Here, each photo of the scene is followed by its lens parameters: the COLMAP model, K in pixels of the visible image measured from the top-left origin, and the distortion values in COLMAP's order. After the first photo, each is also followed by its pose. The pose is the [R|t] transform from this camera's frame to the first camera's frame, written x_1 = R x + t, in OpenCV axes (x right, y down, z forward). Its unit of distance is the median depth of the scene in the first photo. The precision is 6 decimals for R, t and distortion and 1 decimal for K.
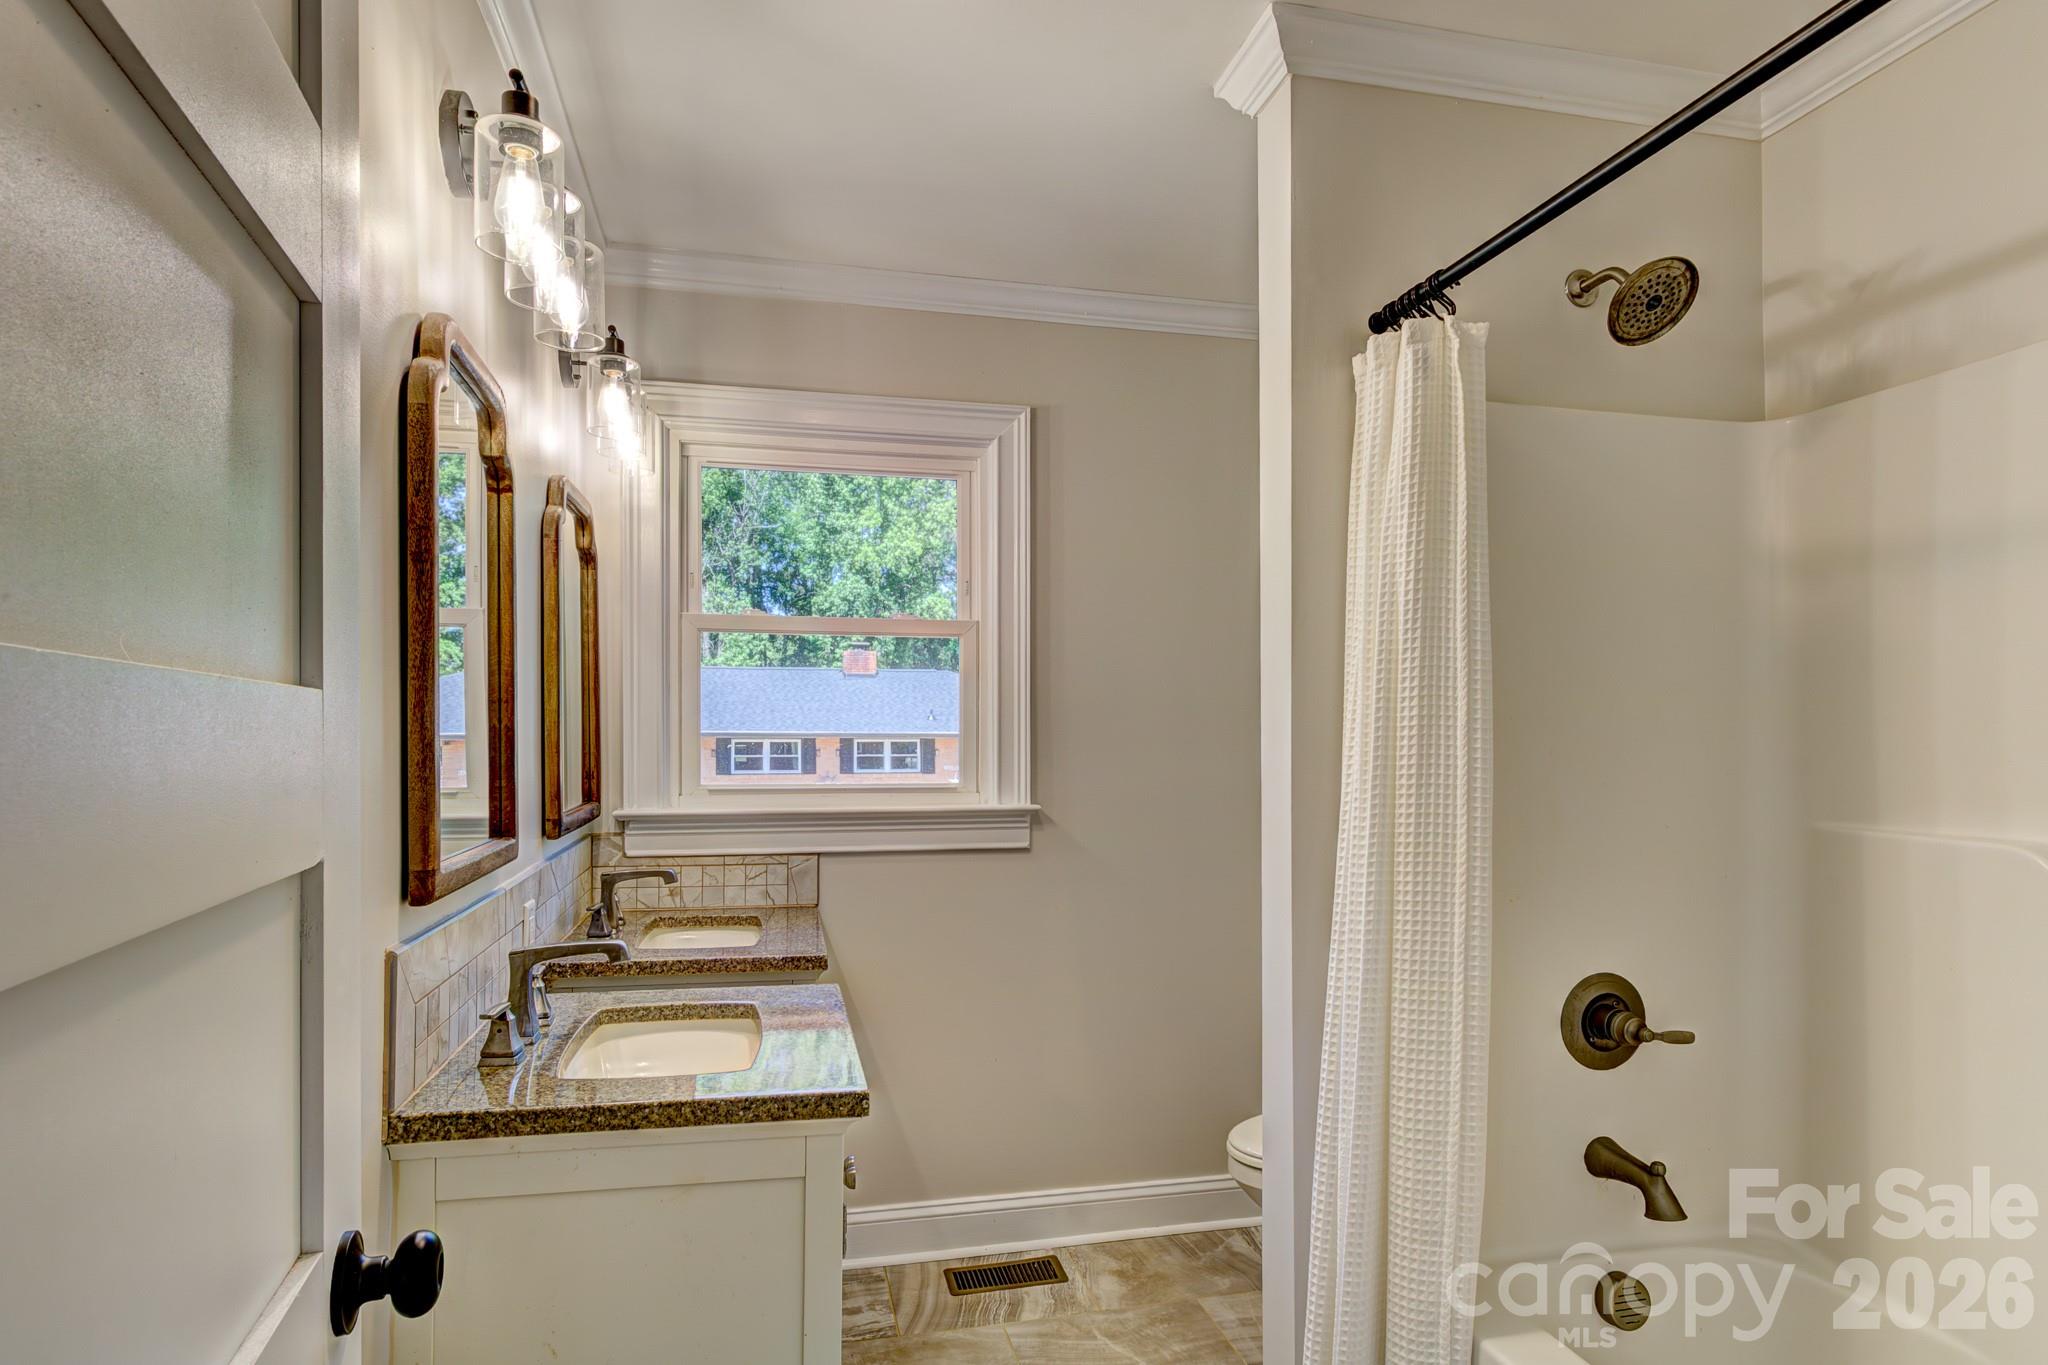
lens RADIAL K [[1141.0, 0, 1029.6], [0, 1141.0, 751.2], [0, 0, 1]] dist [0.002065, 0.001148]
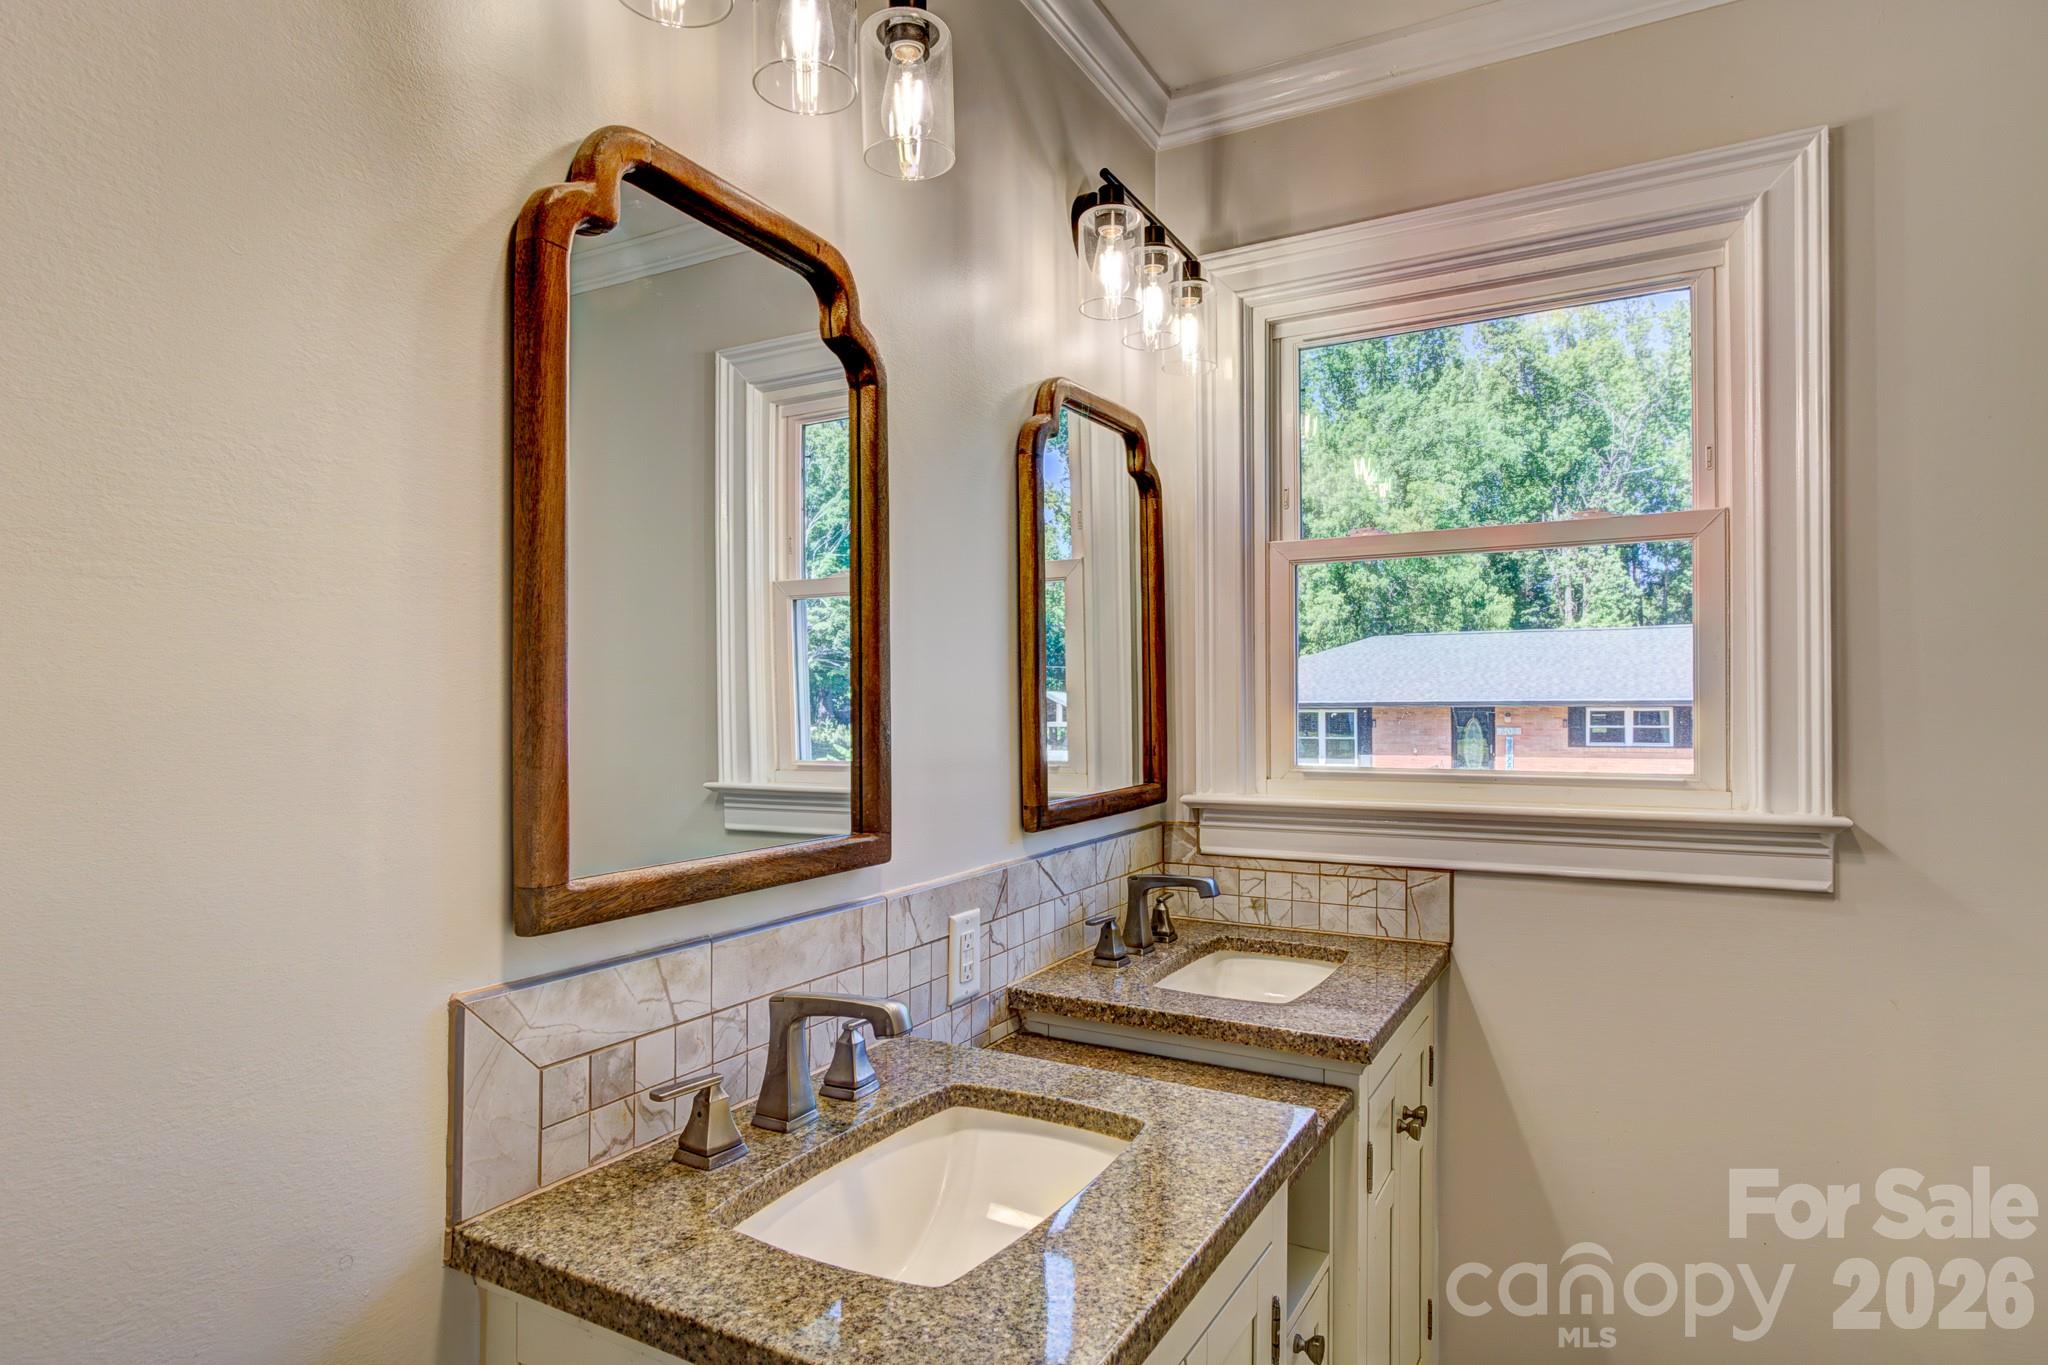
lens RADIAL K [[1130.2, 0, 1024.6], [0, 1130.2, 705.8], [0, 0, 1]] dist [-0.000783, -0.000004]
pose [[0.742056, -0.006376, -0.670308, 0.084072], [-0.002409, 0.999923, -0.012178, -0.000806], [0.670334, 0.010652, 0.741983, 0.322127]]
